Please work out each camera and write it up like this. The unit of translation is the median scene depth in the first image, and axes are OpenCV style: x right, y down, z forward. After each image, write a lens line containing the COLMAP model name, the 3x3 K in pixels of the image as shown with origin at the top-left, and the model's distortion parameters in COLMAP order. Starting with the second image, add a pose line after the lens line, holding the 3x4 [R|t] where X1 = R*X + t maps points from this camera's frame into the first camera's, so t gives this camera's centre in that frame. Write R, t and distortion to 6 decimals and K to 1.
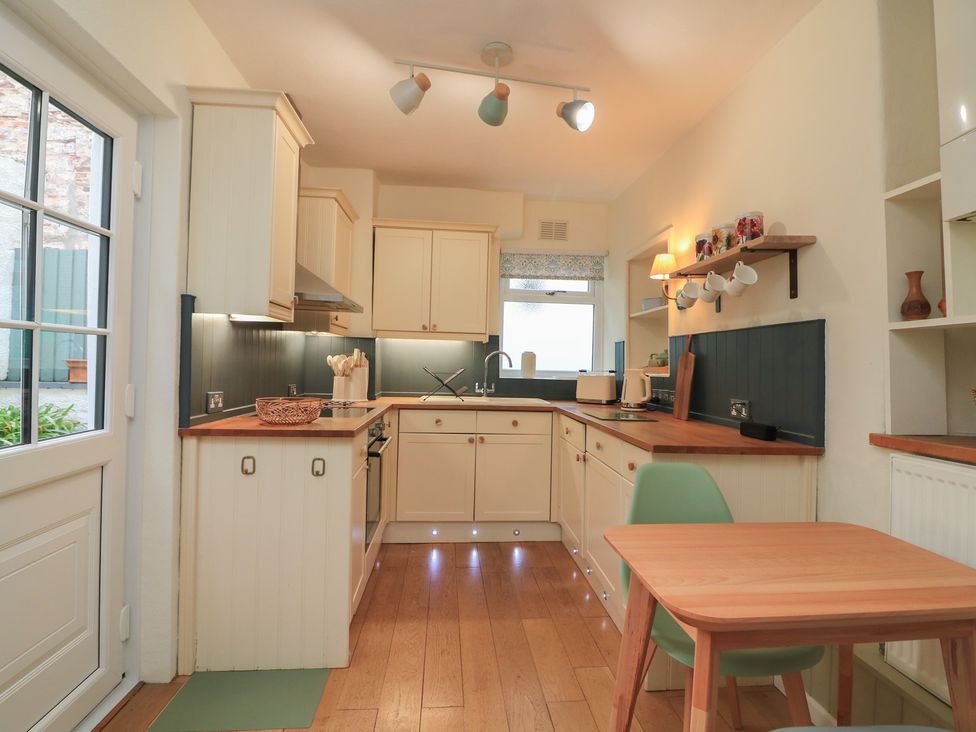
lens RADIAL K [[534.2, 0, 493.9], [0, 534.2, 362.7], [0, 0, 1]] dist [0.001701, -0.015211]
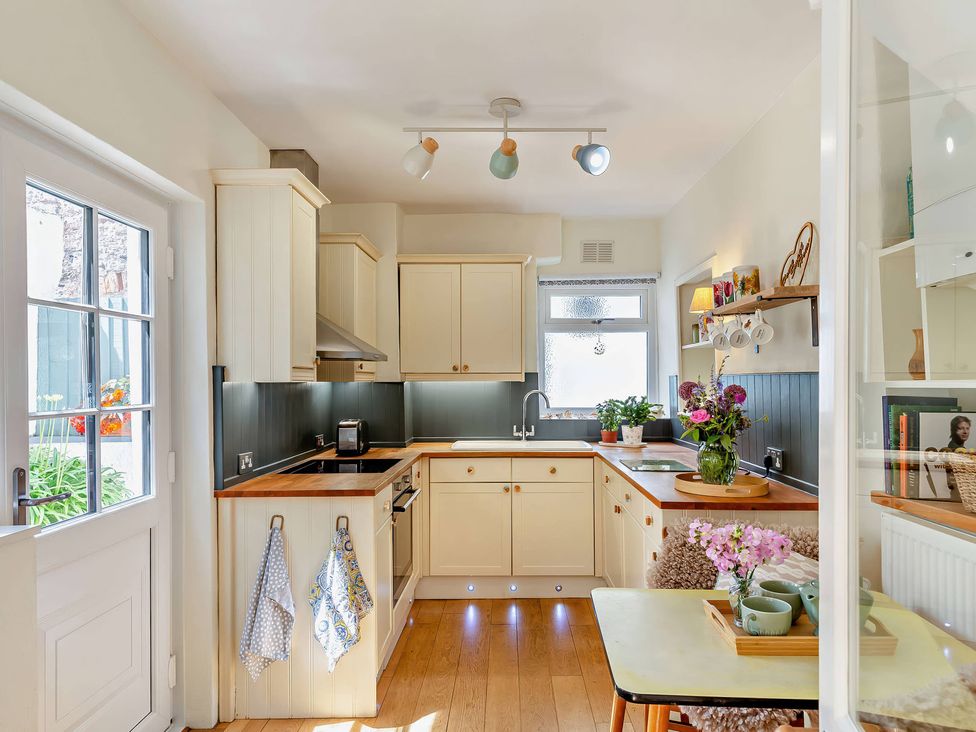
lens RADIAL K [[673.5, 0, 505.4], [0, 673.5, 383.3], [0, 0, 1]] dist [0.008589, 0.000055]
pose [[0.994601, -0.028415, -0.099804, 0.088163], [0.029531, 0.999517, 0.009726, -0.058591], [0.099480, -0.012621, 0.994960, -0.191736]]
